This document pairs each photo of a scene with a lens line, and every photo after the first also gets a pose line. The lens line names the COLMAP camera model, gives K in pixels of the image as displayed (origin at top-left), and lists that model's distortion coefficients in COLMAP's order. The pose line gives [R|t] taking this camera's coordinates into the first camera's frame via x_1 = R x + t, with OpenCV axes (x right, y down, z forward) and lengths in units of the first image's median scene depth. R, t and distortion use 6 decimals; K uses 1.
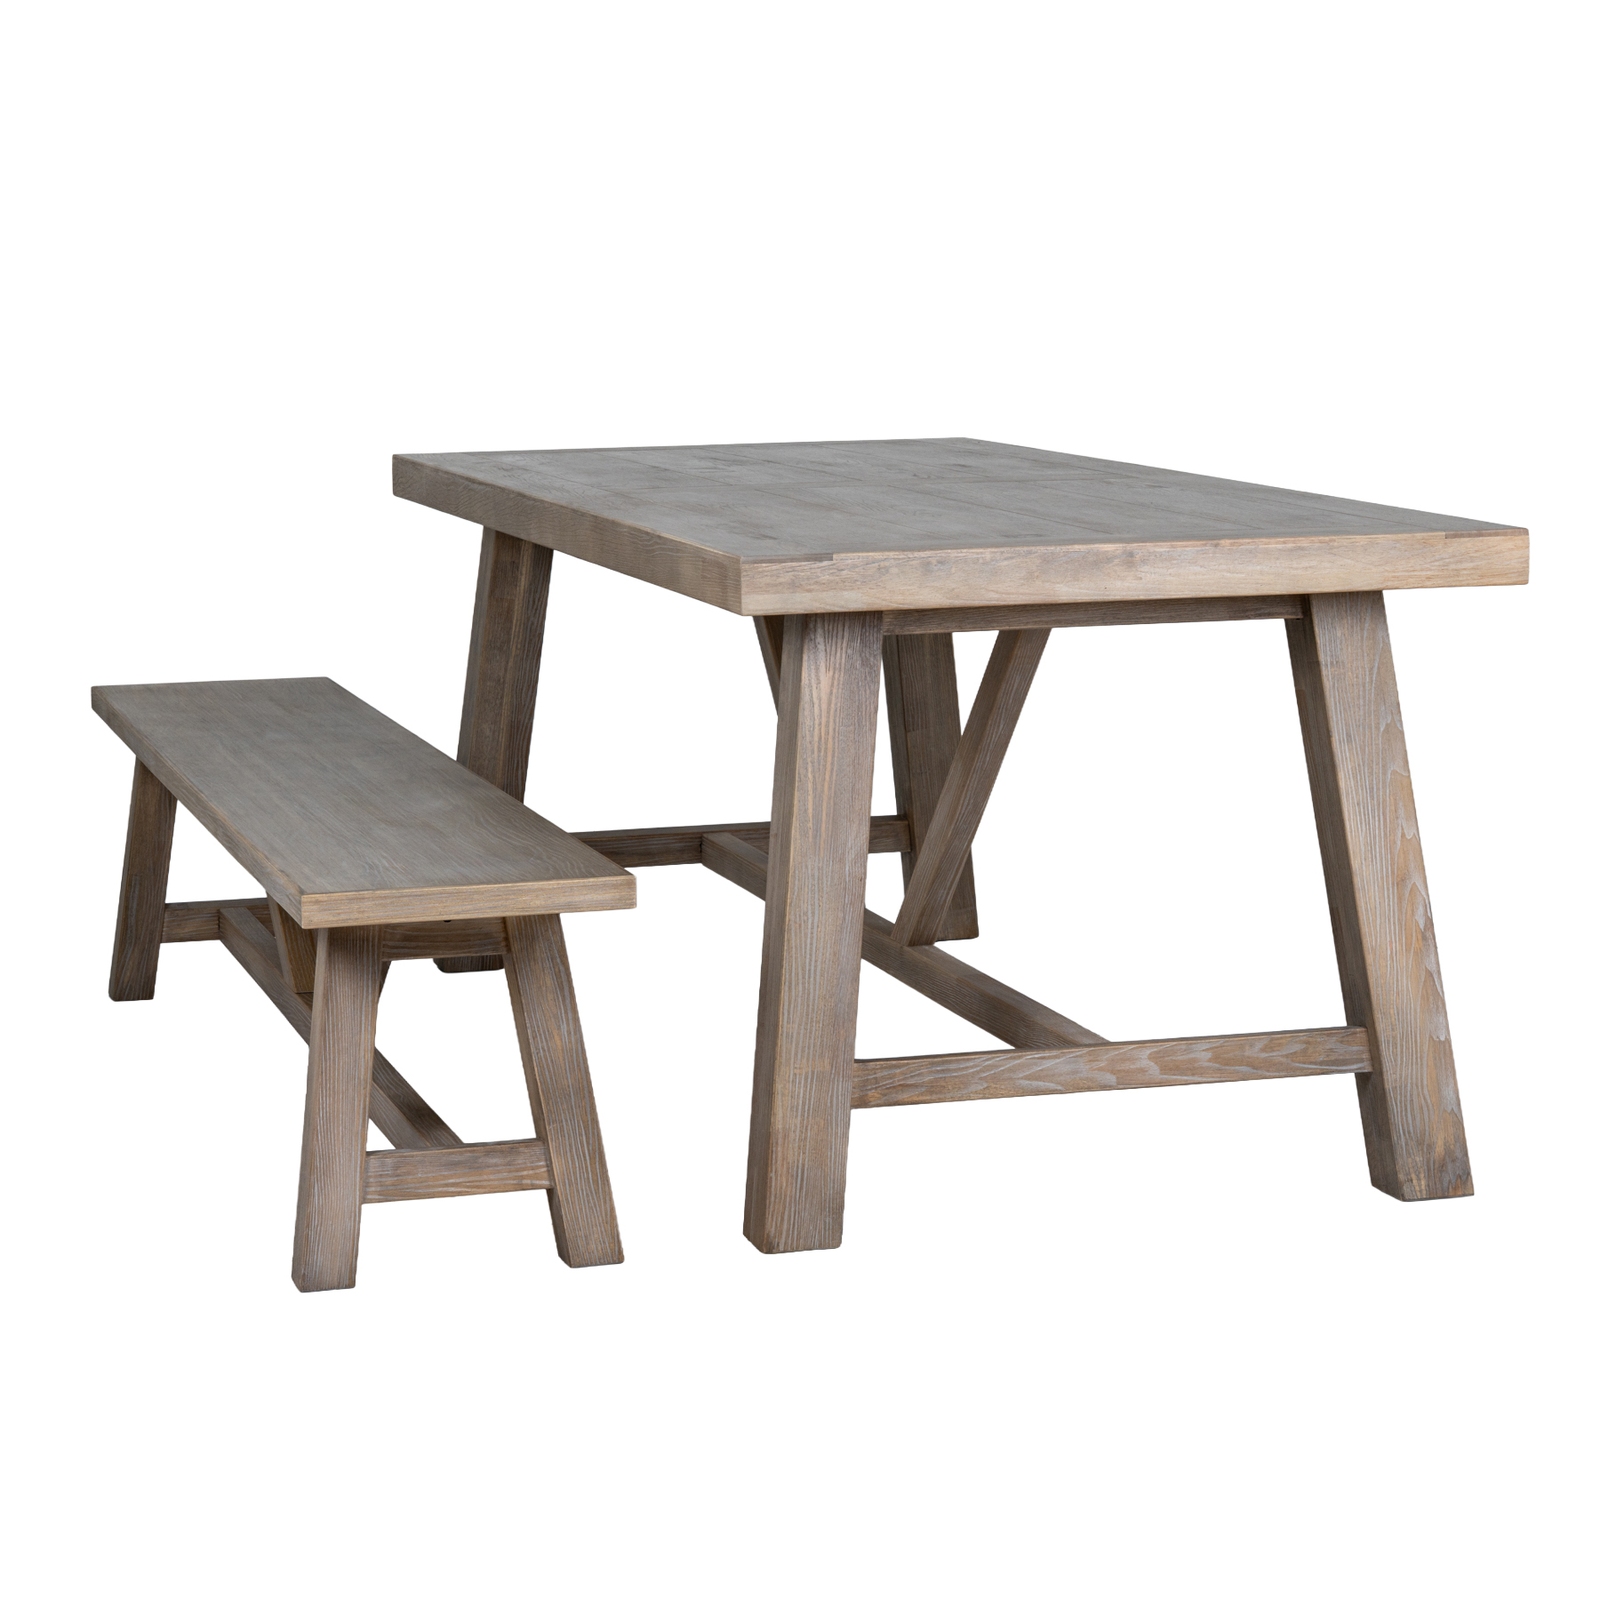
lens RADIAL K [[4090.5, 0, 800.0], [0, 4090.5, 800.0], [0, 0, 1]] dist [-0.009481, -0.310236]
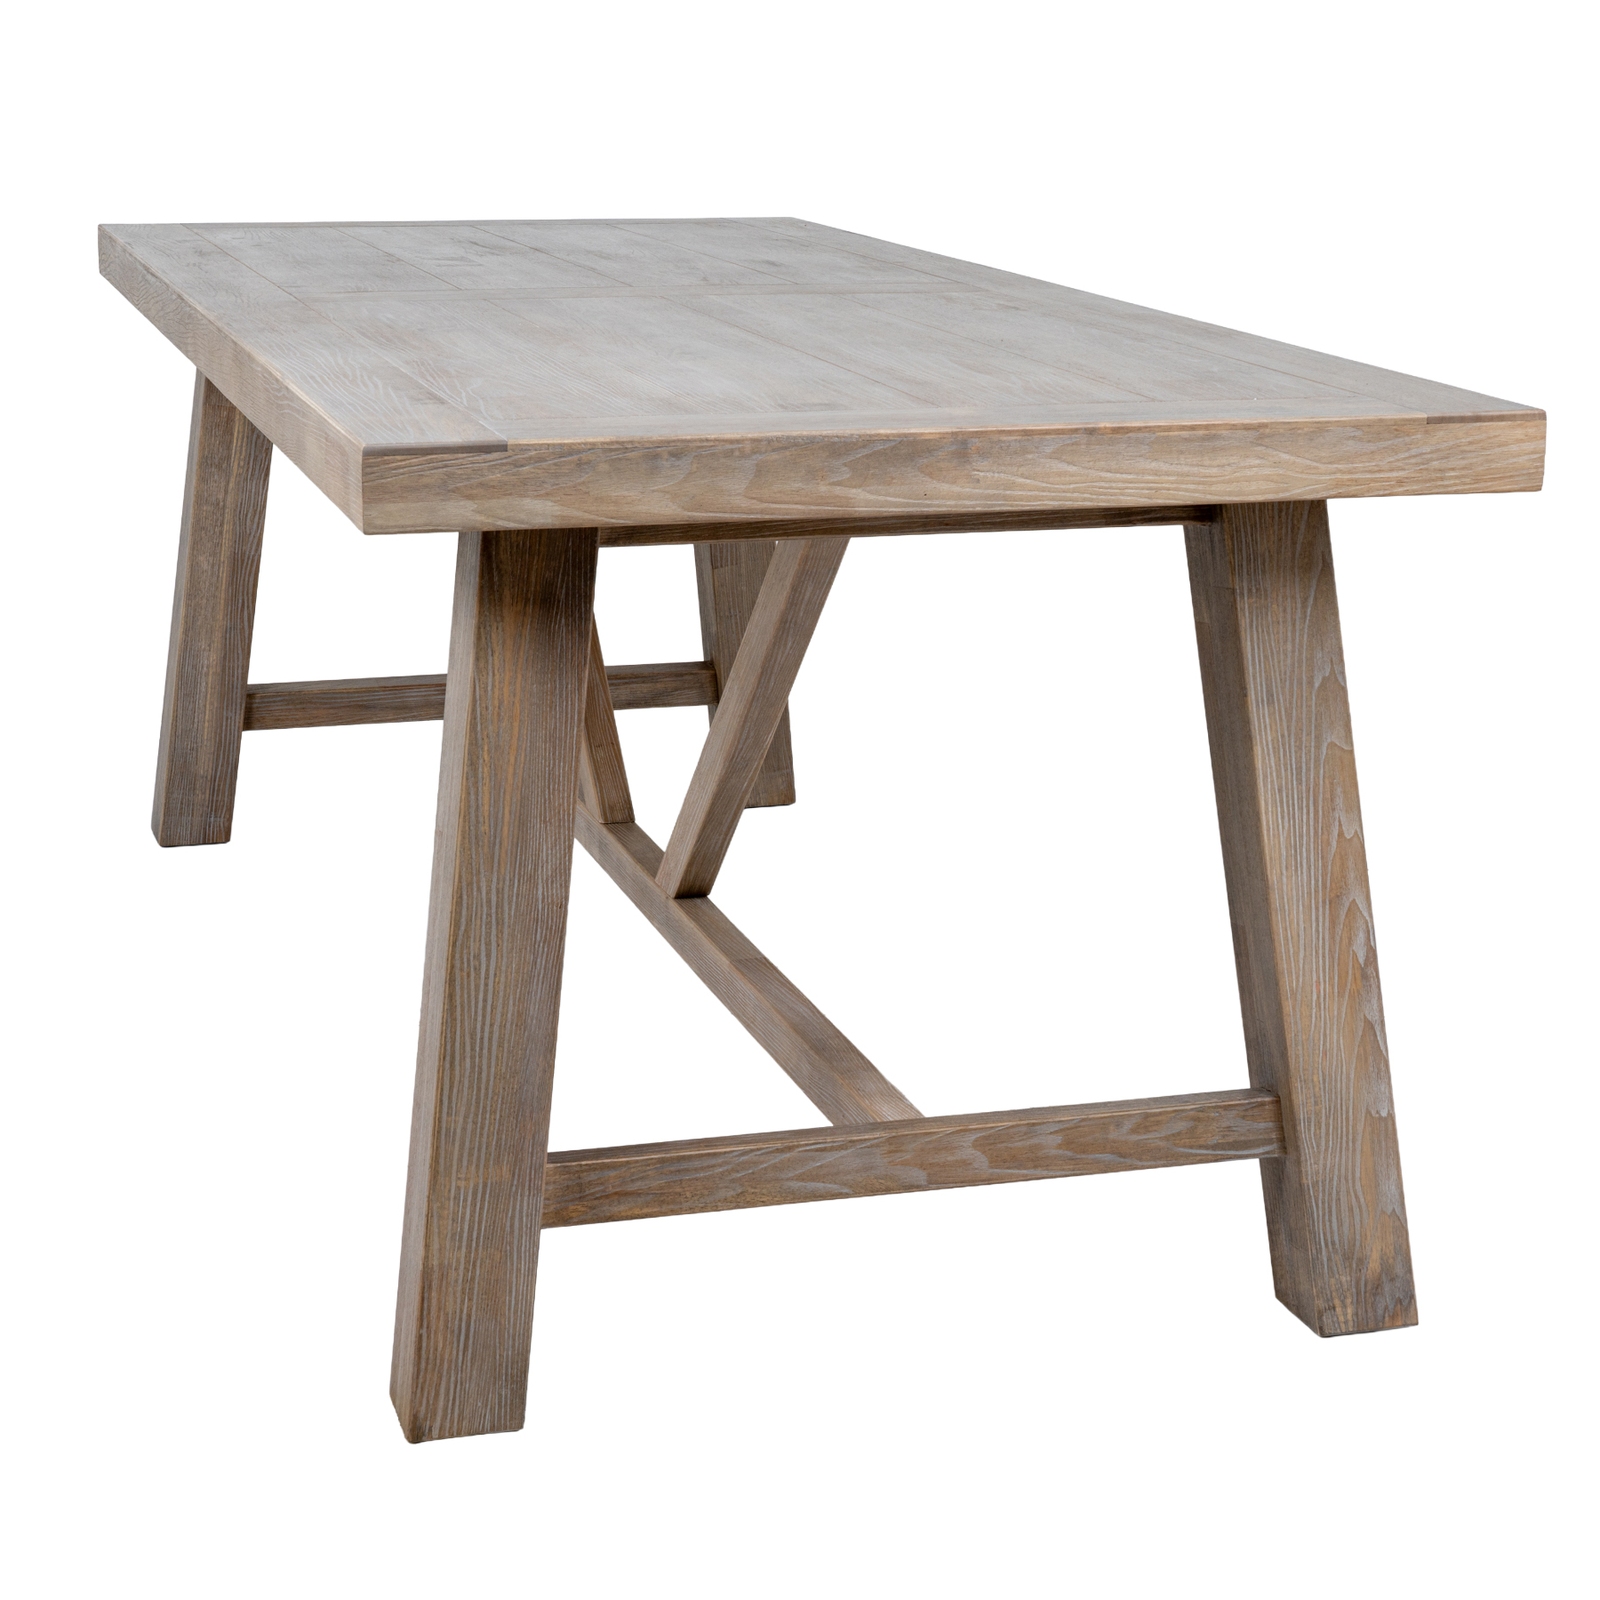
lens RADIAL K [[3395.6, 0, 800.0], [0, 3395.6, 800.0], [0, 0, 1]] dist [0.024531, -0.144194]
pose [[0.999481, 0.020038, 0.025238, 0.038665], [-0.022335, 0.995295, 0.094281, -0.050650], [-0.023230, -0.094796, 0.995226, 0.415426]]
